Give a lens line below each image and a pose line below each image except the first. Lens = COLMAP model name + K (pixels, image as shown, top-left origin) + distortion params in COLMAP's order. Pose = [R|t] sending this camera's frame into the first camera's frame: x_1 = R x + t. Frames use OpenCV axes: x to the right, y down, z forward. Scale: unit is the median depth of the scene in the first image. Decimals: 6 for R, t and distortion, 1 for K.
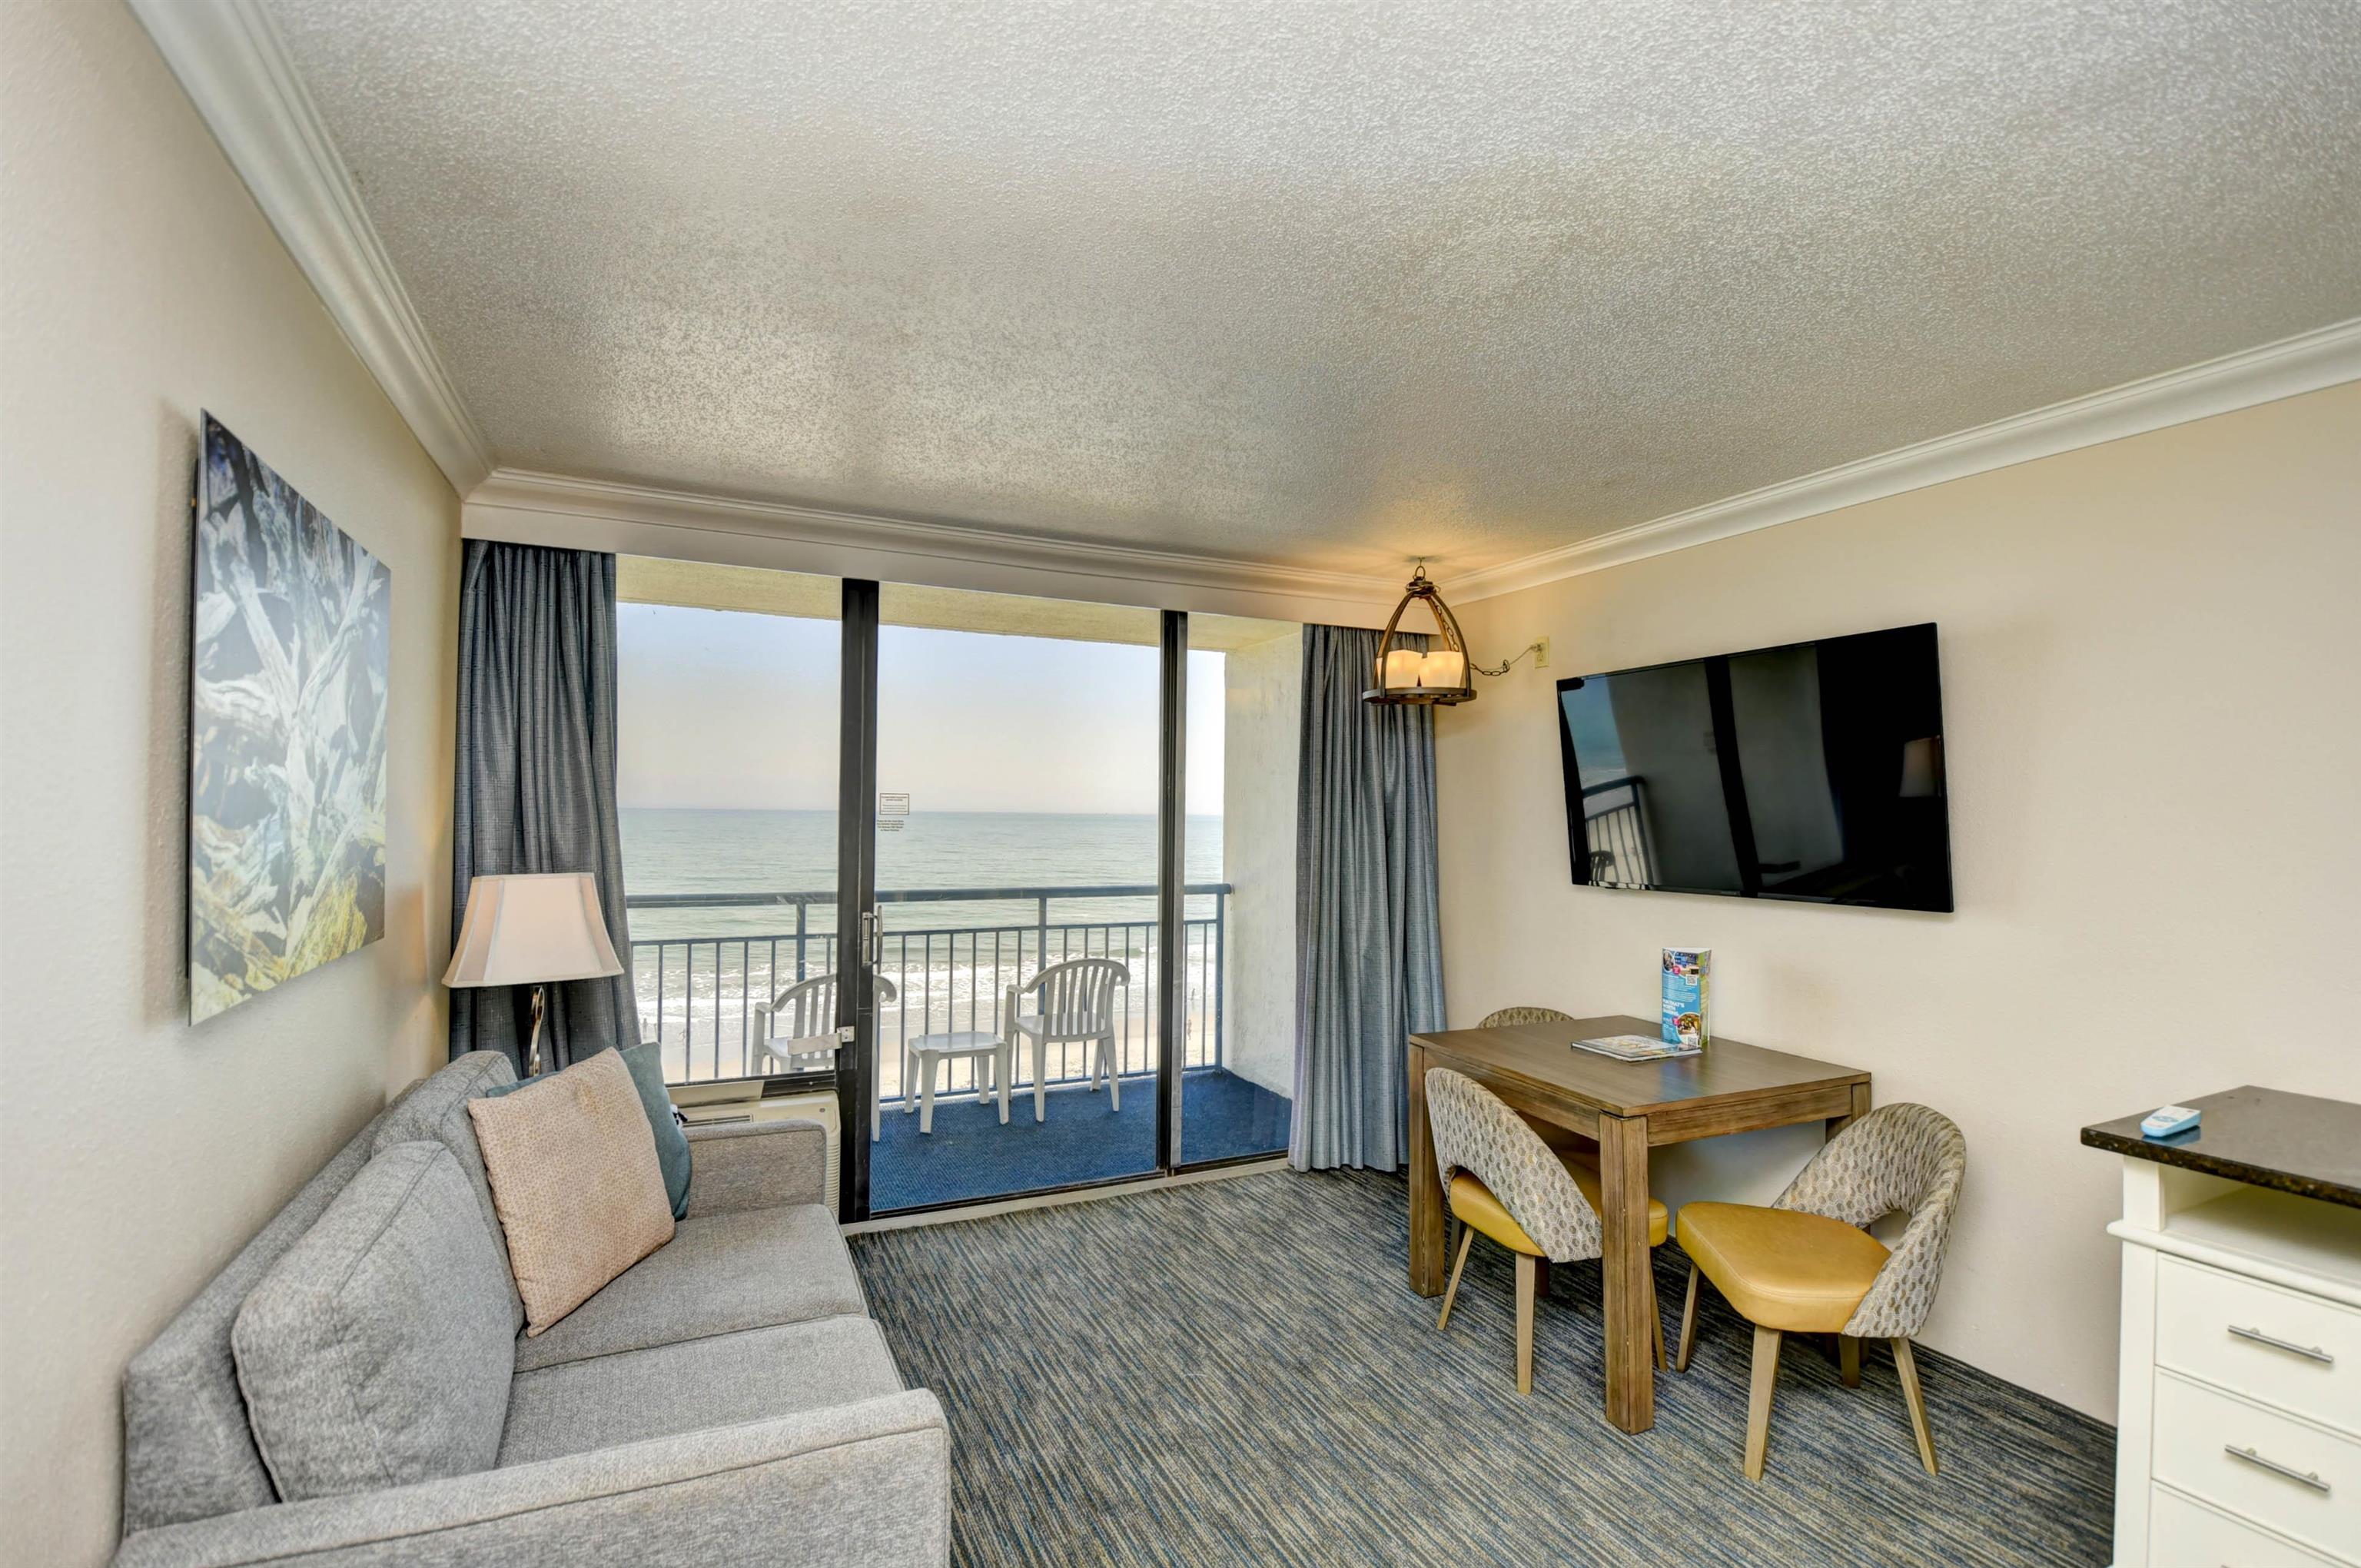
lens RADIAL K [[1048.5, 0, 1217.1], [0, 1048.5, 797.0], [0, 0, 1]] dist [0.019811, -0.022664]
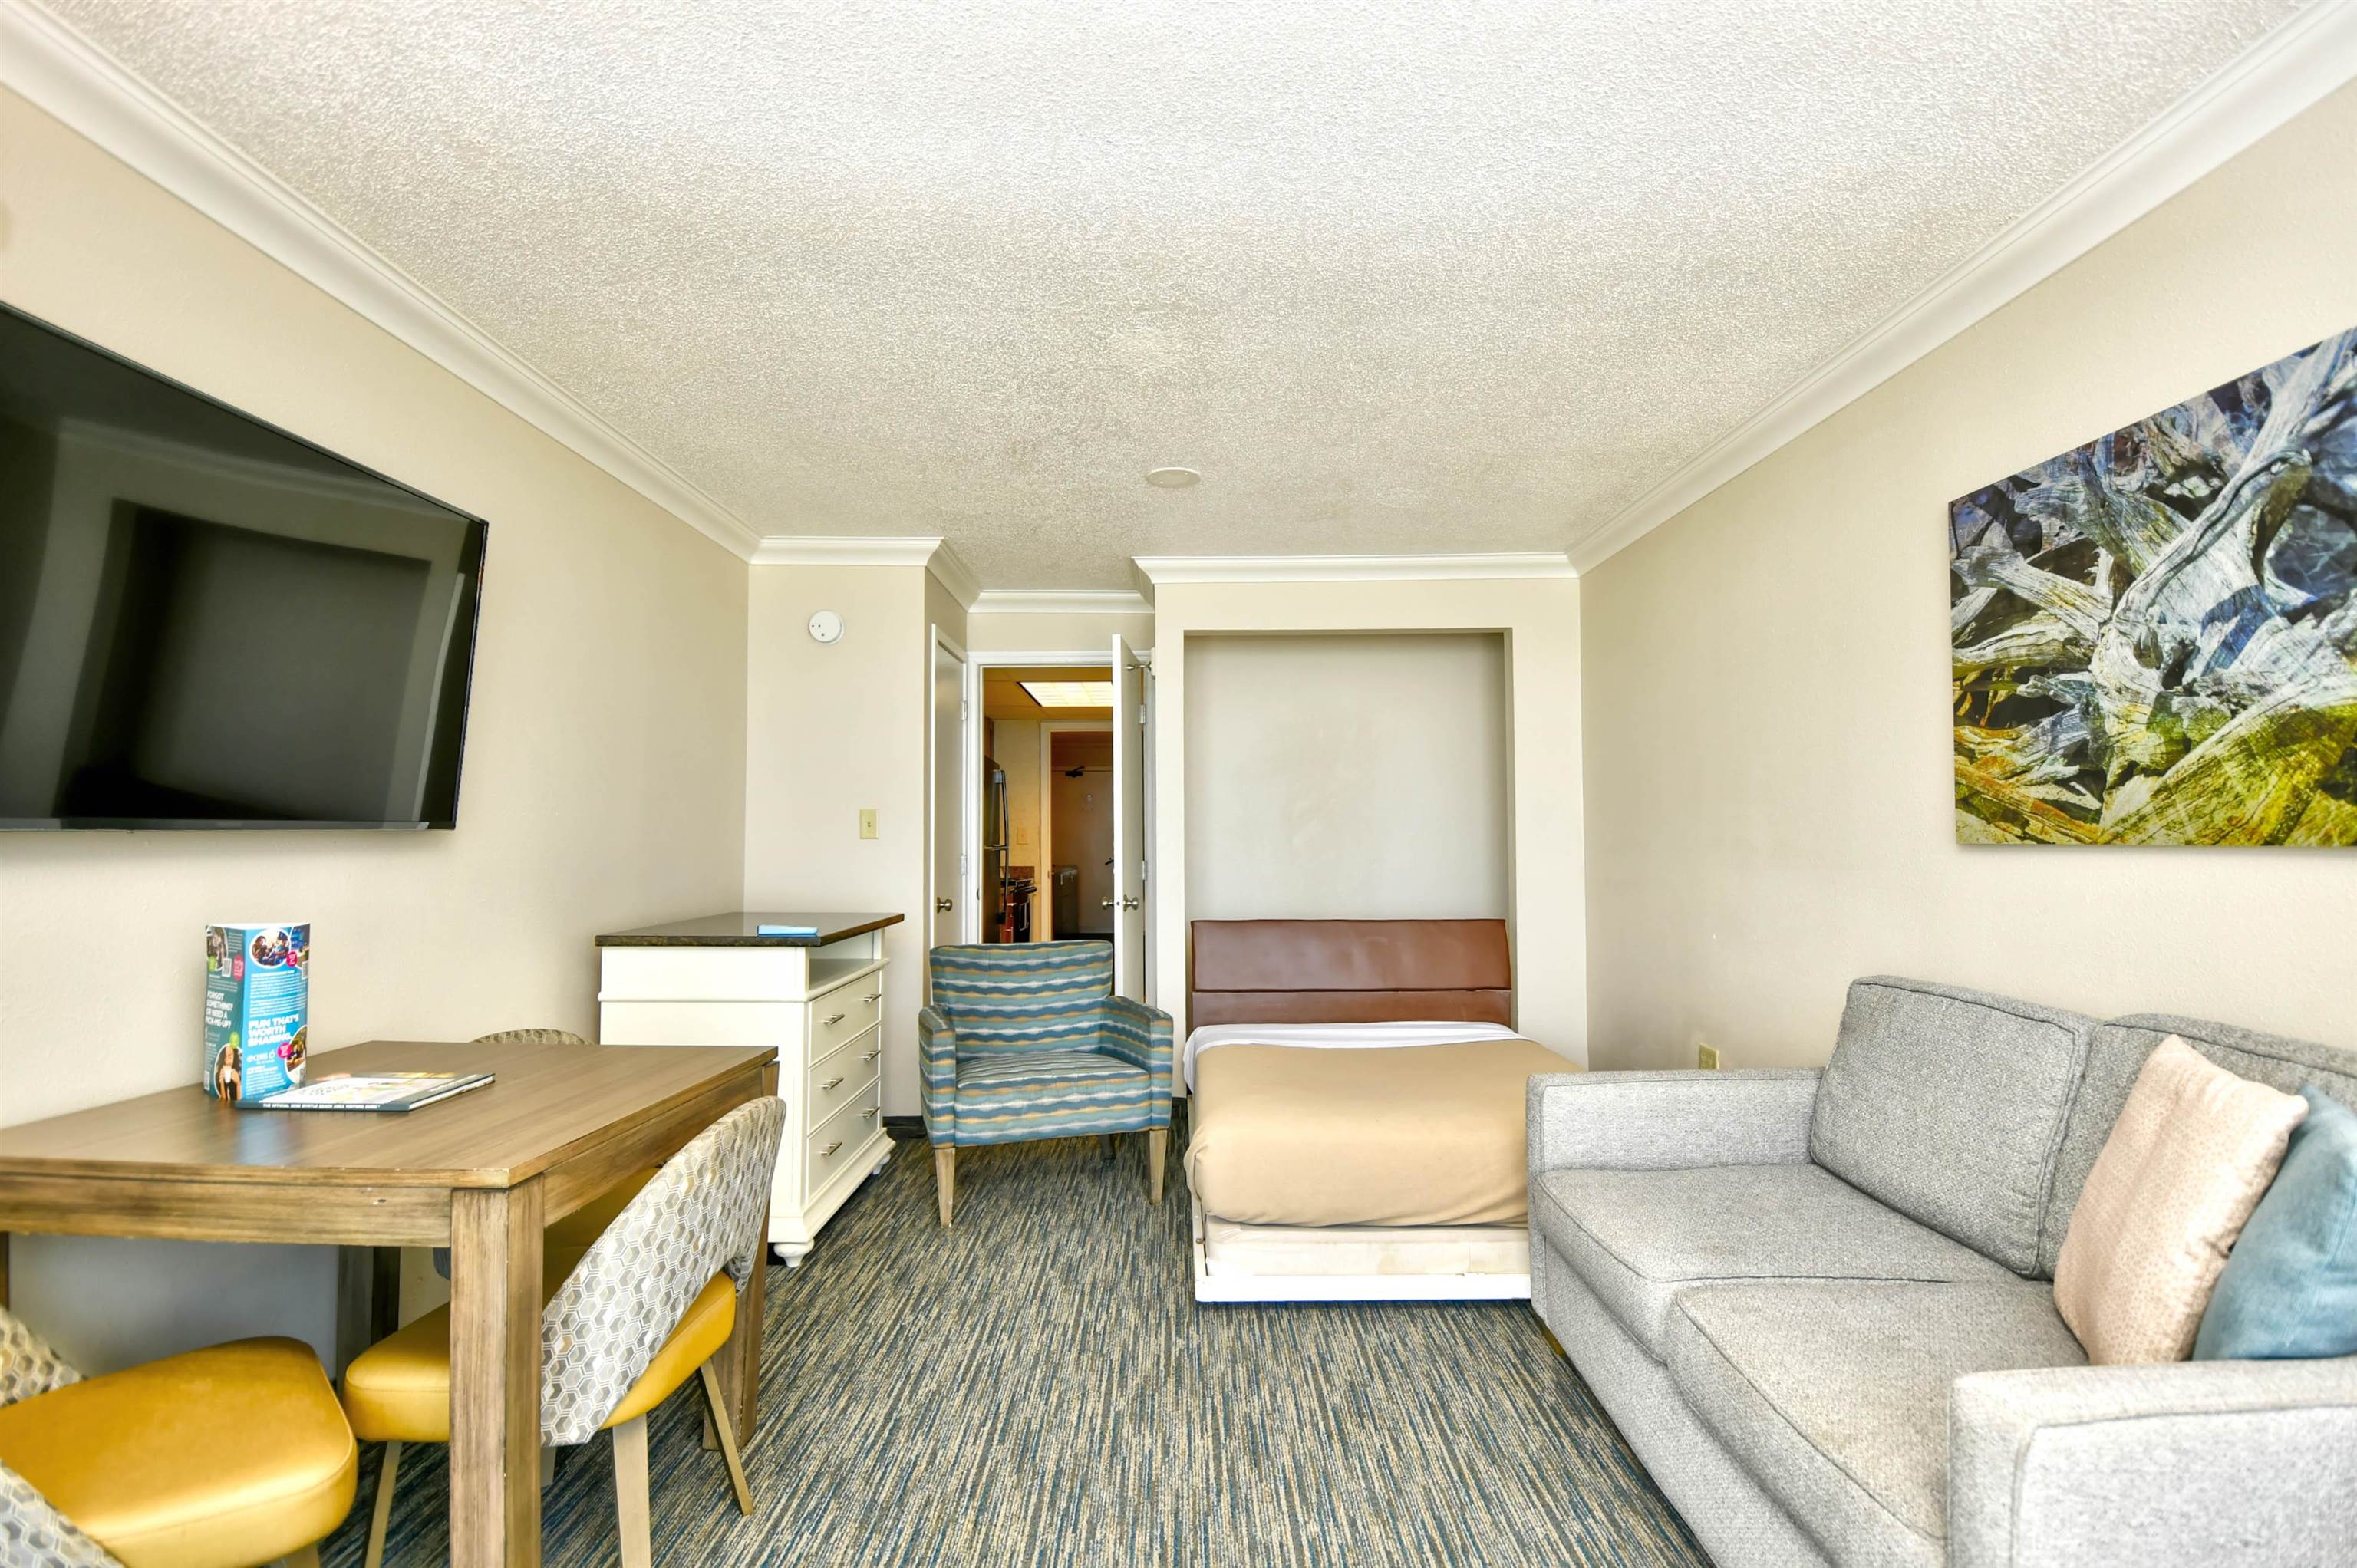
lens RADIAL K [[1123.8, 0, 1164.5], [0, 1123.8, 799.5], [0, 0, 1]] dist [0.022752, -0.024159]
pose [[-0.886496, 0.008268, 0.462662, -0.279060], [-0.012598, 0.999038, -0.041993, 0.100841], [-0.462565, -0.043056, -0.885540, 1.394663]]
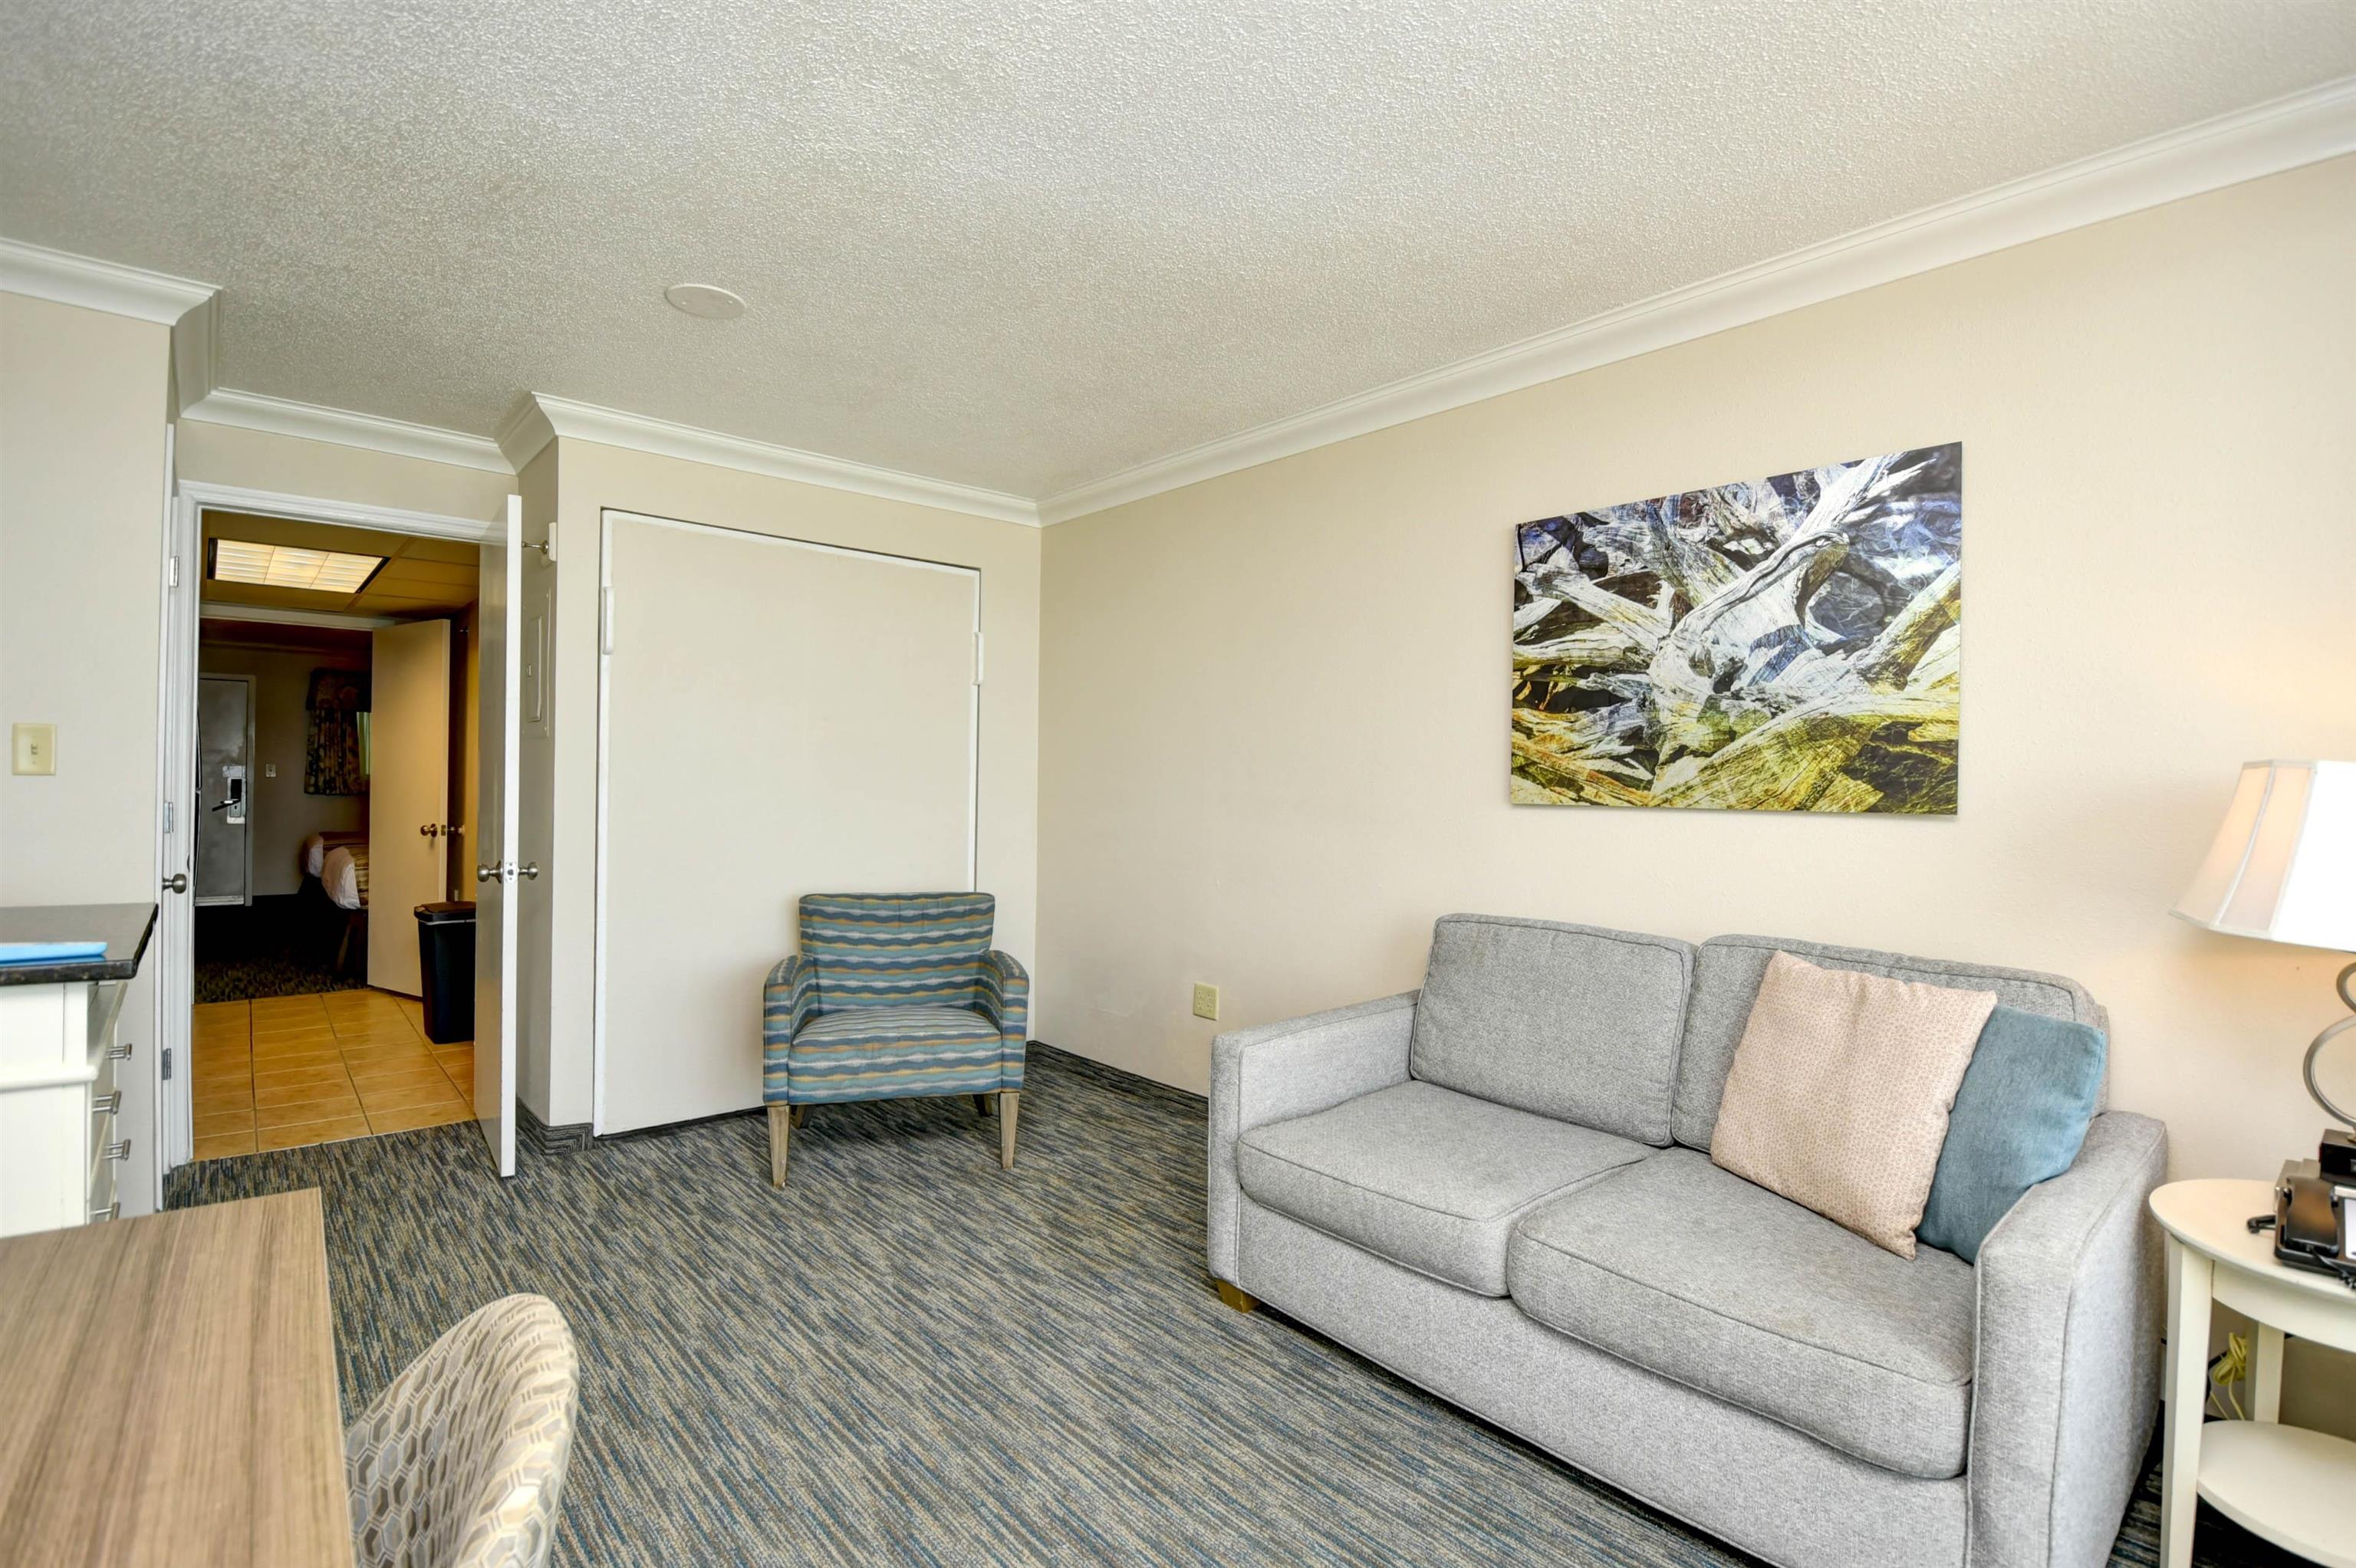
lens RADIAL K [[1103.9, 0, 1178.0], [0, 1103.9, 784.0], [0, 0, 1]] dist [0.030436, -0.032886]
pose [[-0.966007, -0.025833, -0.257224, 0.127695], [-0.021772, 0.999590, -0.018622, 0.098654], [0.257599, -0.012389, -0.966172, 1.283005]]
